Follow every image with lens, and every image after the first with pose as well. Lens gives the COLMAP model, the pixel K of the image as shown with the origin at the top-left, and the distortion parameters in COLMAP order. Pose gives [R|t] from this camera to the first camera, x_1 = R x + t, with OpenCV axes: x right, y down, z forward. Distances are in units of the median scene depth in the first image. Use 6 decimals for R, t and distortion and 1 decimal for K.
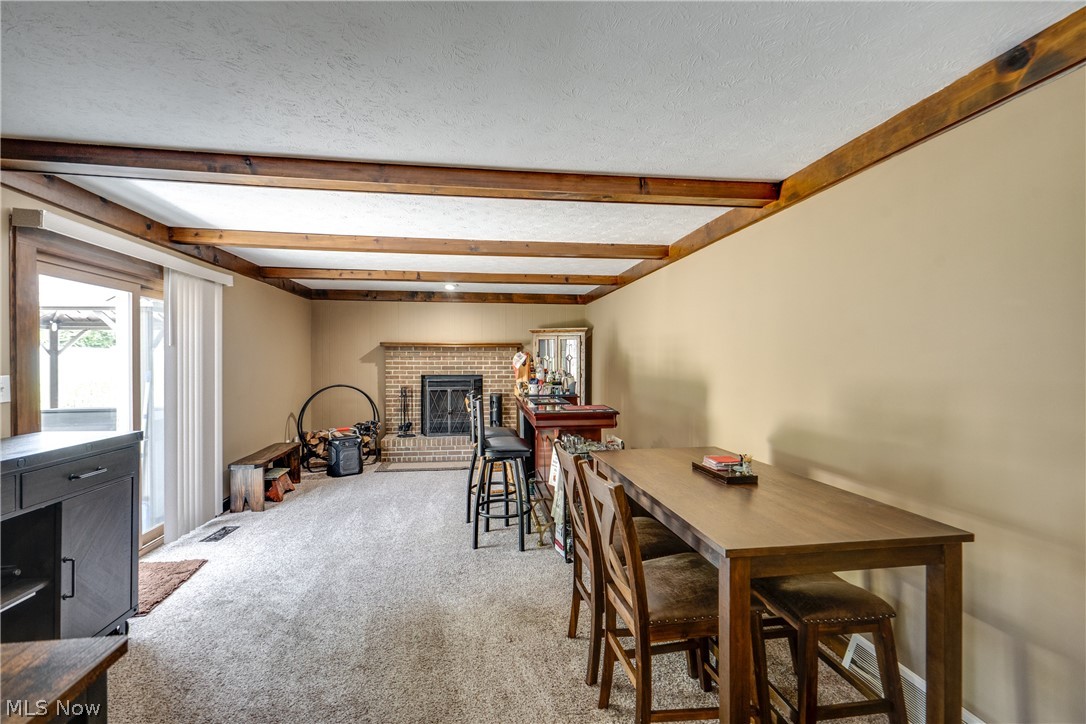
lens RADIAL K [[505.4, 0, 539.3], [0, 505.4, 356.7], [0, 0, 1]] dist [-0.000409, 0.000909]
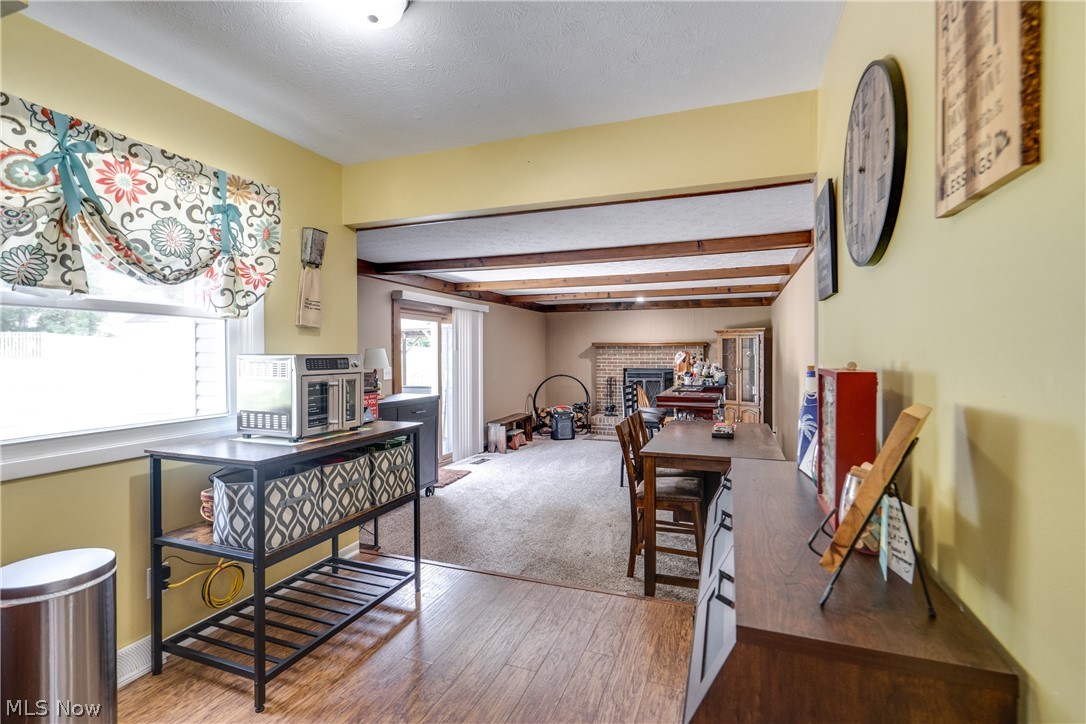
lens RADIAL K [[499.4, 0, 550.8], [0, 499.4, 344.7], [0, 0, 1]] dist [-0.000349, 0.000585]
pose [[0.889604, -0.008263, -0.456658, 0.260314], [0.003843, 0.999936, -0.010607, -0.014878], [0.456717, 0.007681, 0.889579, -0.285920]]
